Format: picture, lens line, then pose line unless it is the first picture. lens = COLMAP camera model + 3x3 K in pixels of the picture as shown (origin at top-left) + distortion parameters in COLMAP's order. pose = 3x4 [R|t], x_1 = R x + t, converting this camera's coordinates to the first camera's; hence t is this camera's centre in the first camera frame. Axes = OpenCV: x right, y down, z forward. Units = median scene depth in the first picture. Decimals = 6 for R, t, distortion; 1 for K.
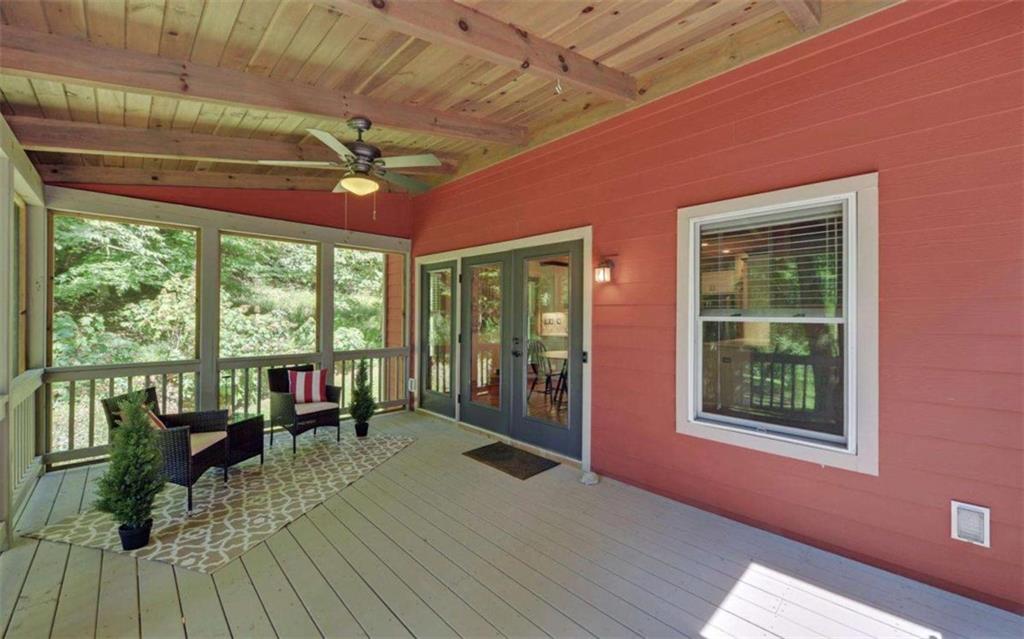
lens RADIAL K [[398.0, 0, 509.2], [0, 398.0, 316.4], [0, 0, 1]] dist [-0.015557, -0.000165]
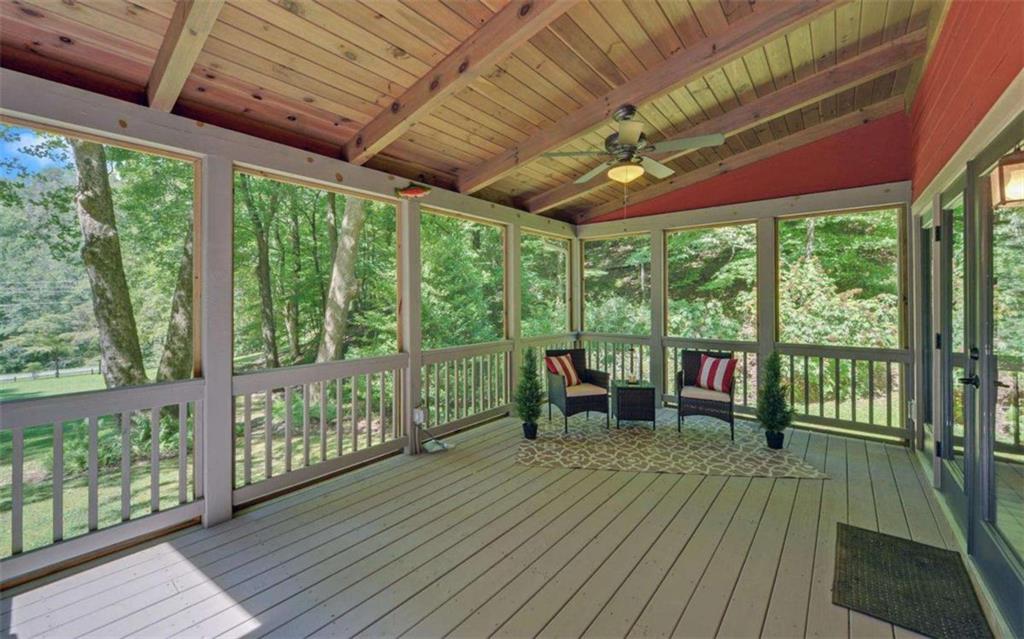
lens RADIAL K [[398.0, 0, 509.2], [0, 398.0, 316.4], [0, 0, 1]] dist [-0.015557, -0.000165]
pose [[0.105679, 0.034699, -0.993795, 0.455986], [0.000697, 0.999388, 0.034969, 0.004450], [0.994400, -0.004388, 0.105590, 0.466754]]
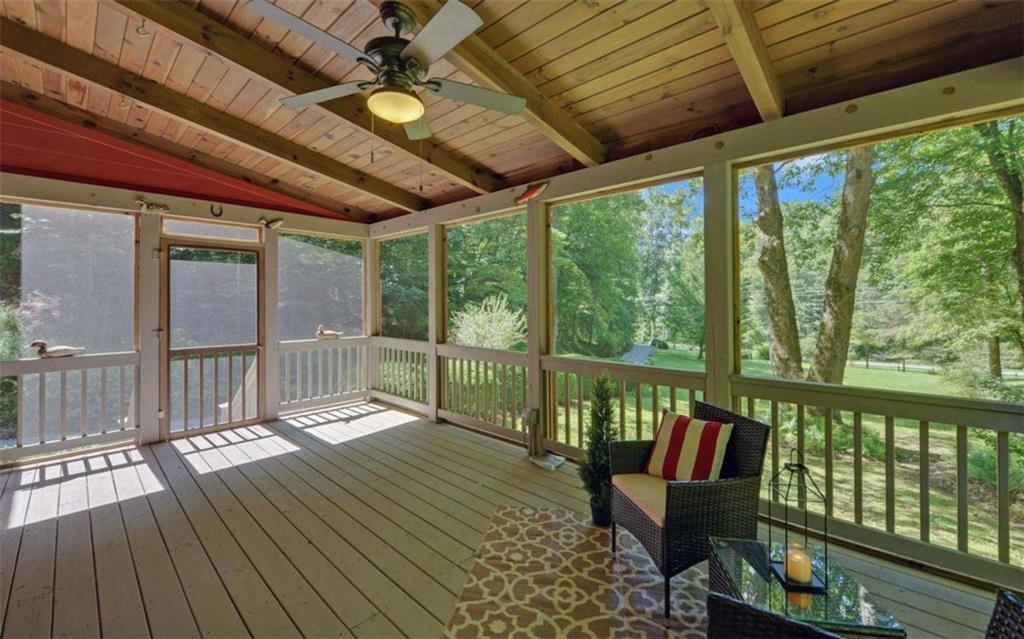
lens RADIAL K [[398.8, 0, 513.2], [0, 398.8, 304.1], [0, 0, 1]] dist [-0.017596, -0.005726]
pose [[-0.997651, -0.000178, -0.068502, -0.414725], [-0.000586, 0.999982, 0.005938, 0.001066], [0.068500, 0.005964, -0.997633, 1.300101]]
